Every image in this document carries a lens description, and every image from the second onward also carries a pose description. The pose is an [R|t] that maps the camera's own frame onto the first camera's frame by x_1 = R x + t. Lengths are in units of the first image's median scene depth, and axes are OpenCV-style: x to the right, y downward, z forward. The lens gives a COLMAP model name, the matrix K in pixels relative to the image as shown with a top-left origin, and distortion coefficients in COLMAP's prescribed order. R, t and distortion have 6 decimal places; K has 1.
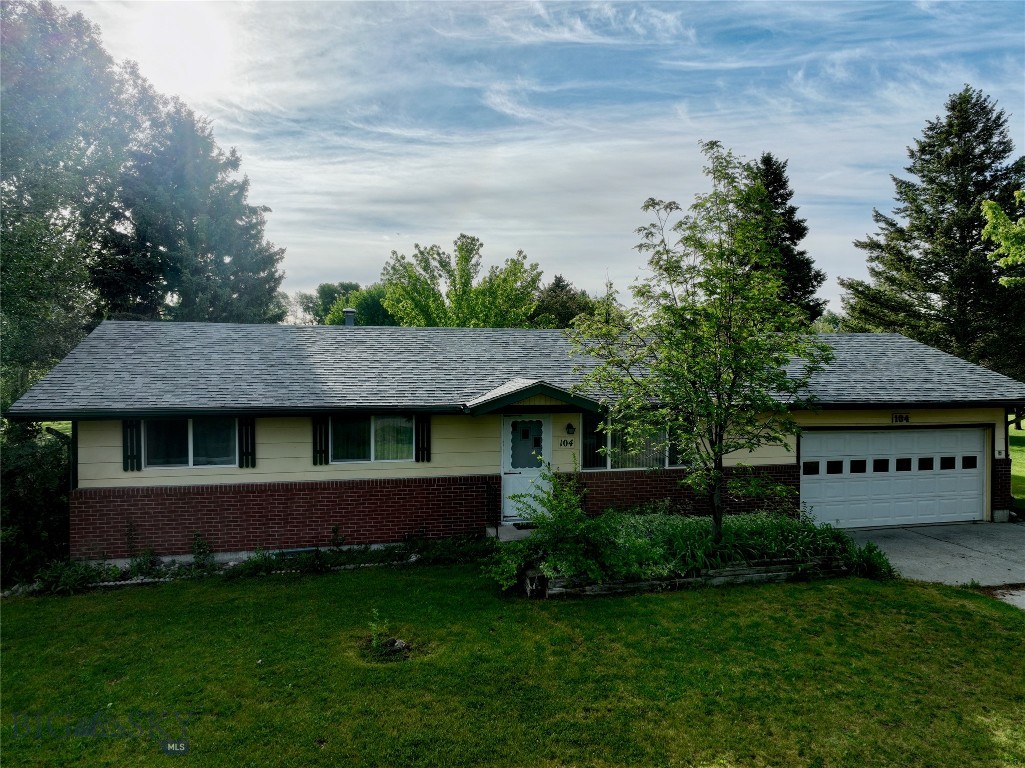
lens RADIAL K [[721.7, 0, 517.8], [0, 721.7, 381.3], [0, 0, 1]] dist [-0.003350, 0.019470]
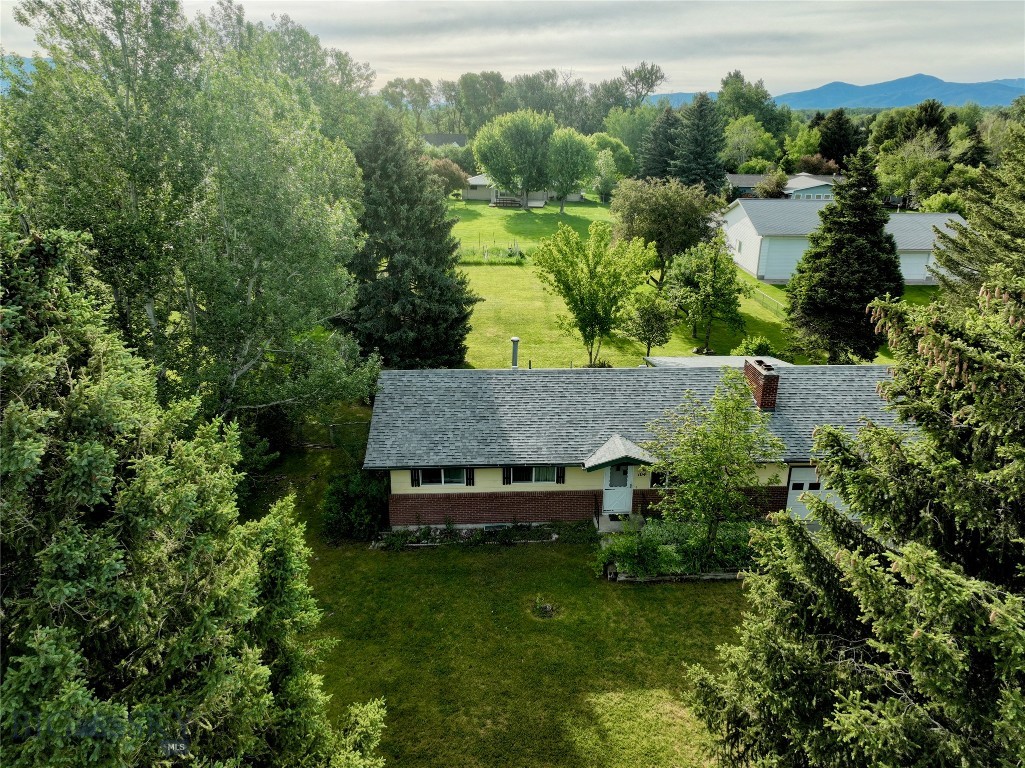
lens RADIAL K [[720.3, 0, 517.7], [0, 720.3, 381.2], [0, 0, 1]] dist [0.001337, 0.014985]
pose [[0.982150, 0.067675, -0.175503, 0.067272], [-0.008838, 0.948609, 0.316326, -0.730648], [0.187891, -0.309128, 0.932275, -0.662998]]
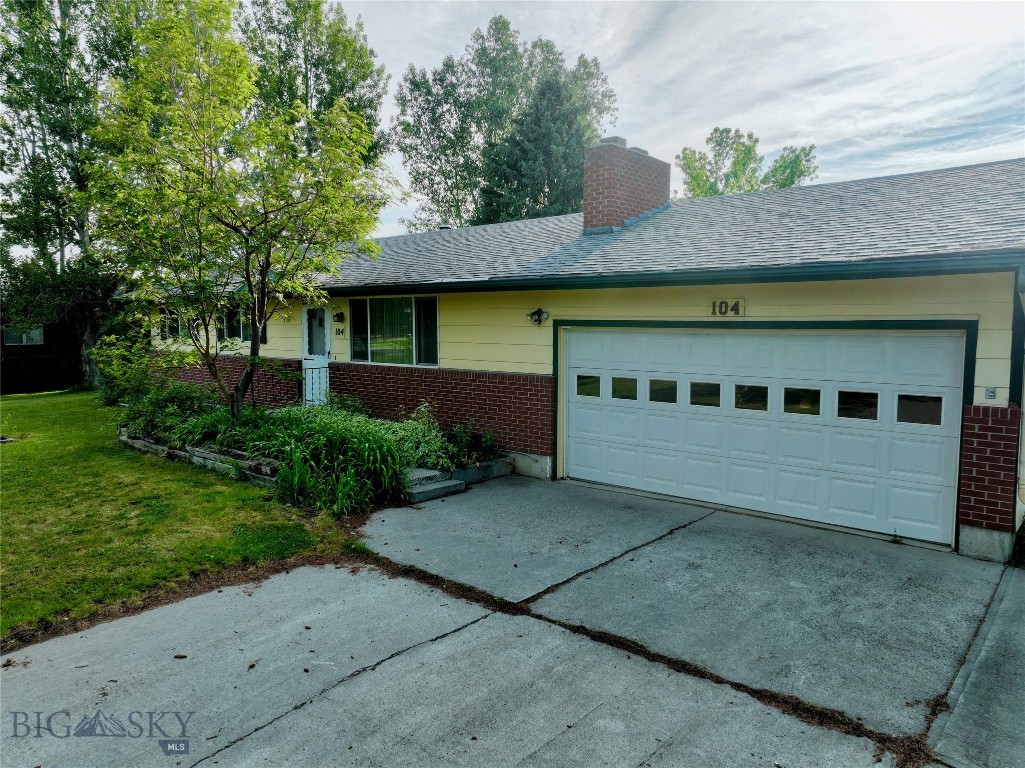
lens RADIAL K [[720.3, 0, 517.7], [0, 720.3, 381.2], [0, 0, 1]] dist [0.001337, 0.014985]
pose [[0.570217, 0.064981, -0.818920, 1.077504], [-0.020467, 0.997681, 0.064914, 0.090450], [0.821239, -0.020254, 0.570225, 0.692677]]
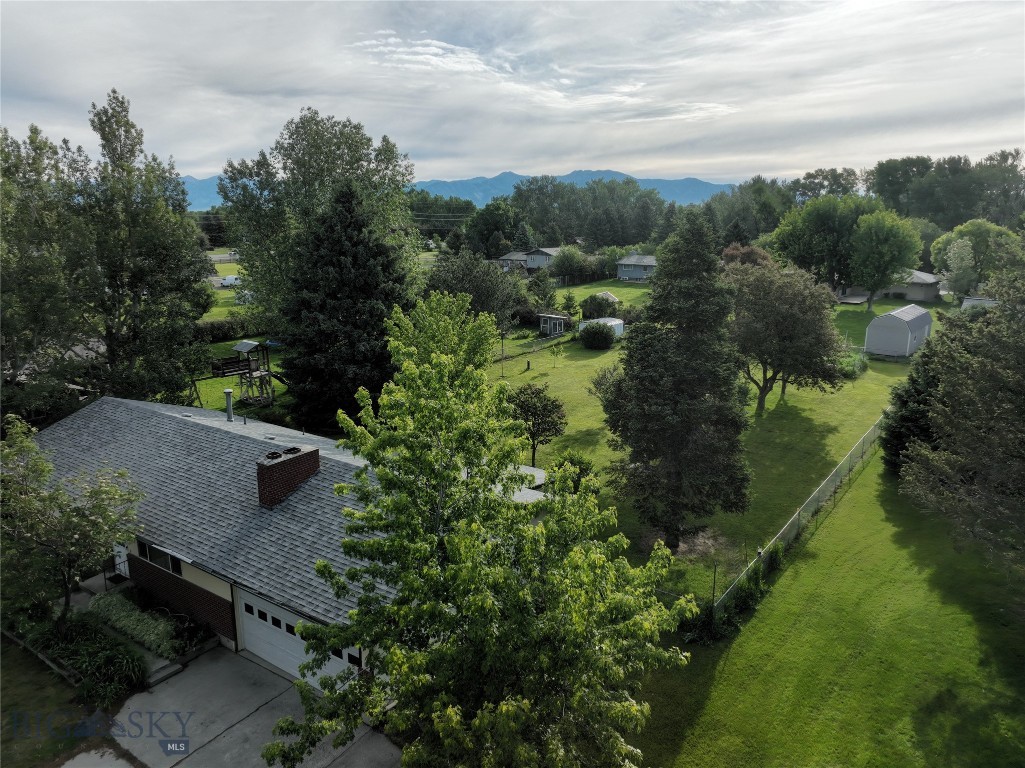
lens RADIAL K [[721.7, 0, 517.8], [0, 721.7, 381.3], [0, 0, 1]] dist [-0.003350, 0.019470]
pose [[0.665229, 0.165163, -0.728142, 1.902671], [-0.017851, 0.978466, 0.205634, -0.654580], [0.746426, -0.123796, 0.653853, 0.679765]]
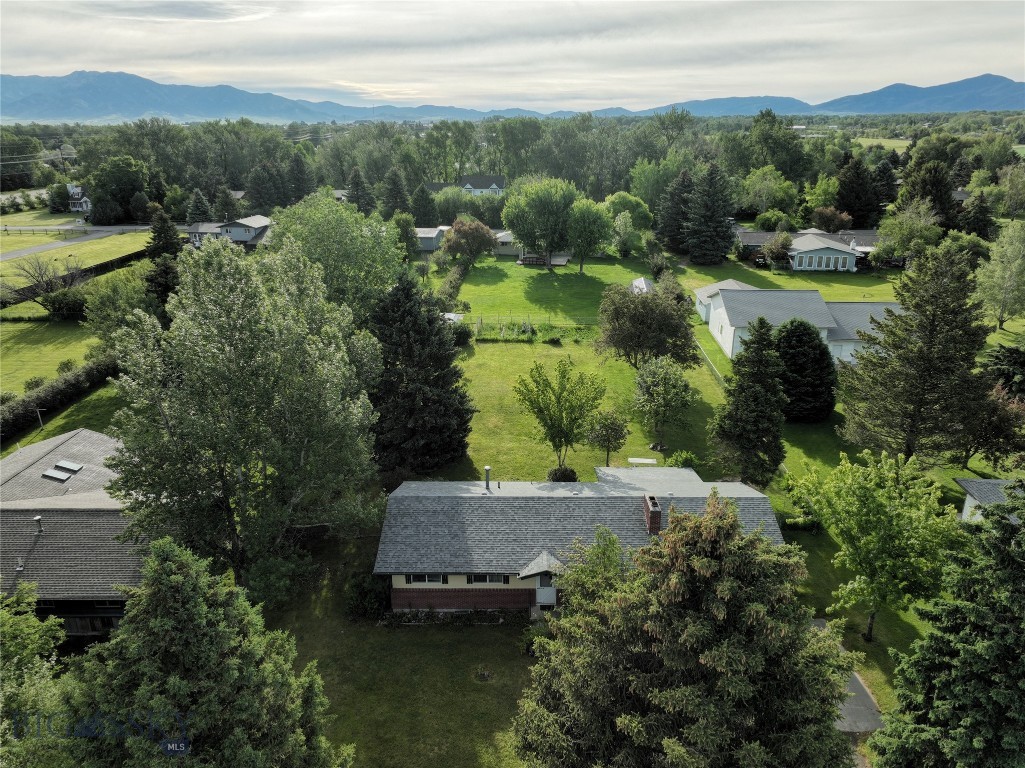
lens RADIAL K [[720.3, 0, 517.7], [0, 720.3, 381.2], [0, 0, 1]] dist [0.001337, 0.014985]
pose [[0.967551, 0.078766, -0.240086, 0.510332], [-0.000684, 0.950985, 0.309237, -1.480345], [0.252675, -0.299038, 0.920180, -1.275673]]
